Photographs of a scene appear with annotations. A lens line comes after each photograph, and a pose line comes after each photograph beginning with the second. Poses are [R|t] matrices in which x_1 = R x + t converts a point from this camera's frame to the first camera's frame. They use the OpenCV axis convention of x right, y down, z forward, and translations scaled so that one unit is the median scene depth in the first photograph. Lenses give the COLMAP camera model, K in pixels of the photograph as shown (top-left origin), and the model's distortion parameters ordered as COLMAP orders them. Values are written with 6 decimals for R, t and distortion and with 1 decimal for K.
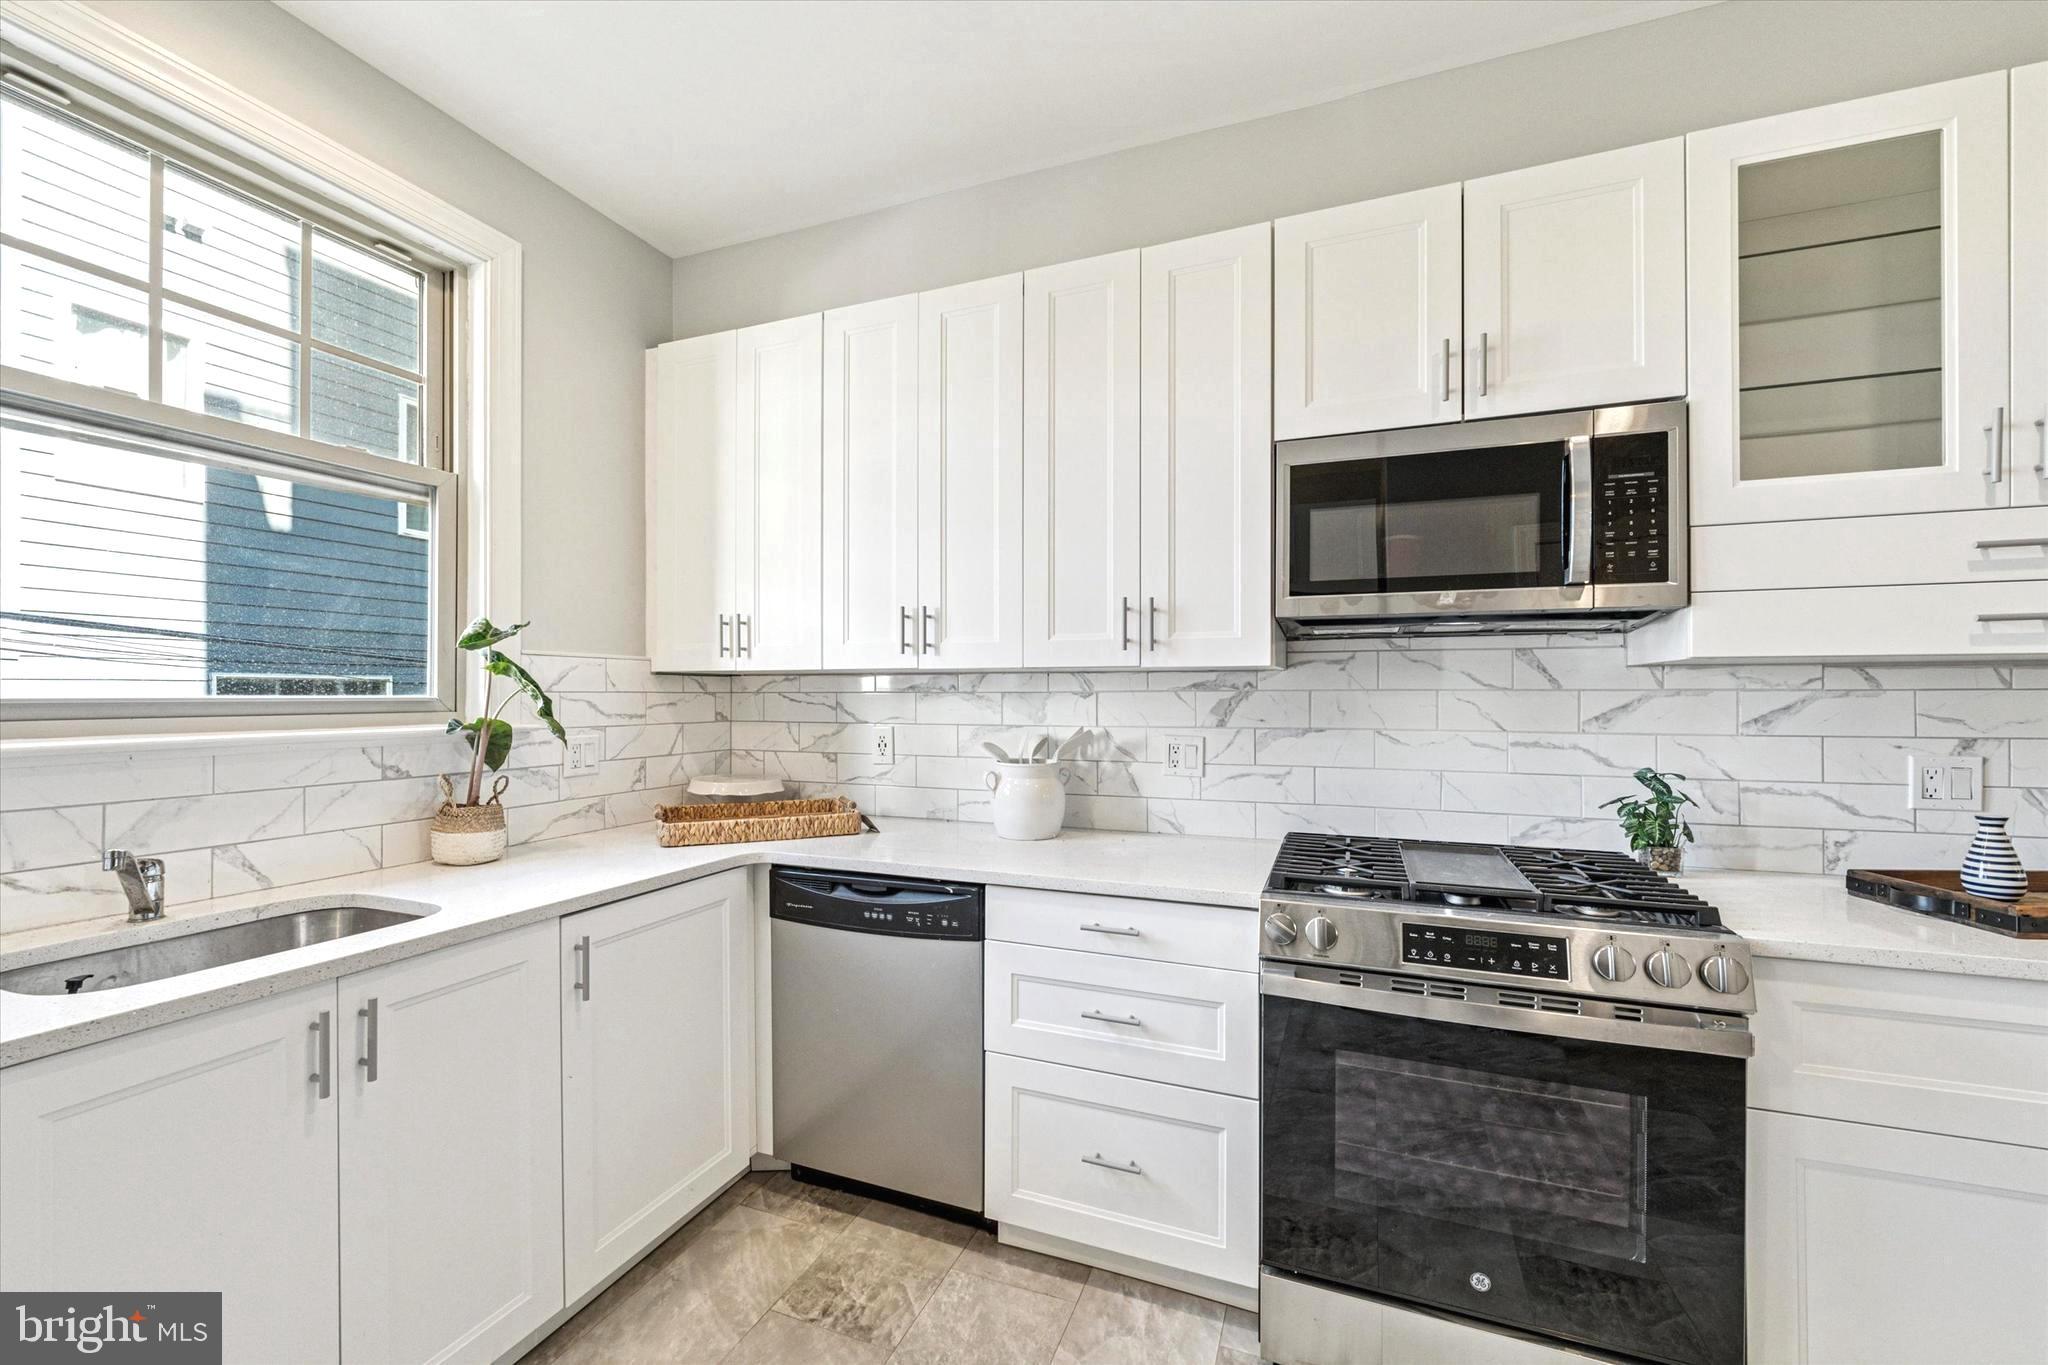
lens RADIAL K [[835.1, 0, 1015.7], [0, 835.1, 688.6], [0, 0, 1]] dist [0.003884, 0.000052]
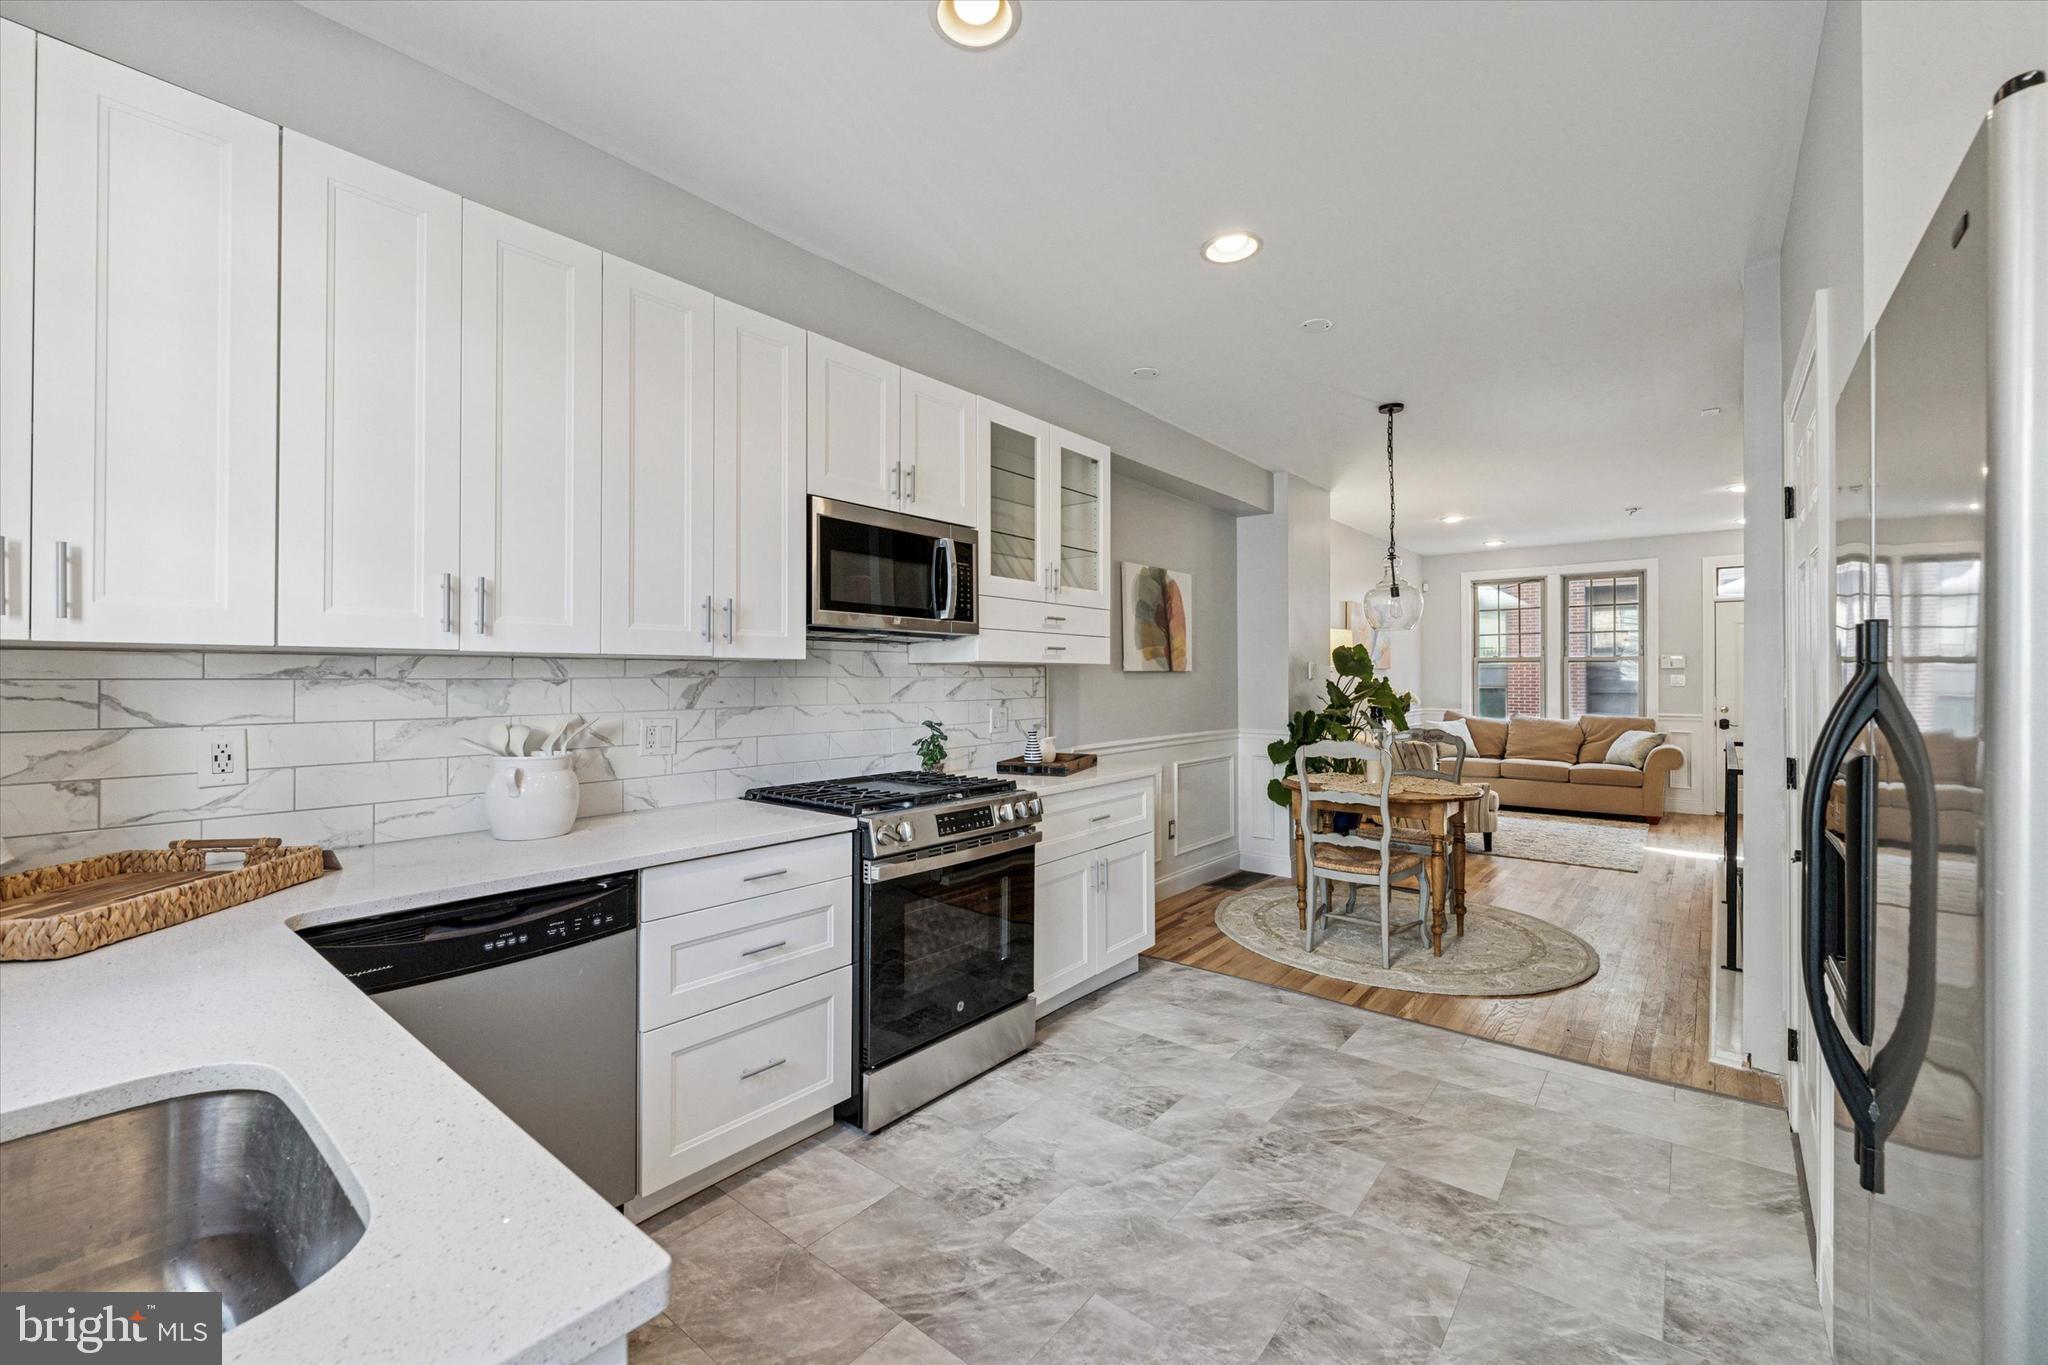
lens RADIAL K [[835.1, 0, 1021.4], [0, 835.1, 672.0], [0, 0, 1]] dist [0.003884, 0.000052]
pose [[0.298203, 0.007369, 0.954474, -0.846364], [-0.003267, 0.999972, -0.006699, 0.001523], [-0.954497, -0.001120, 0.298219, 0.255473]]
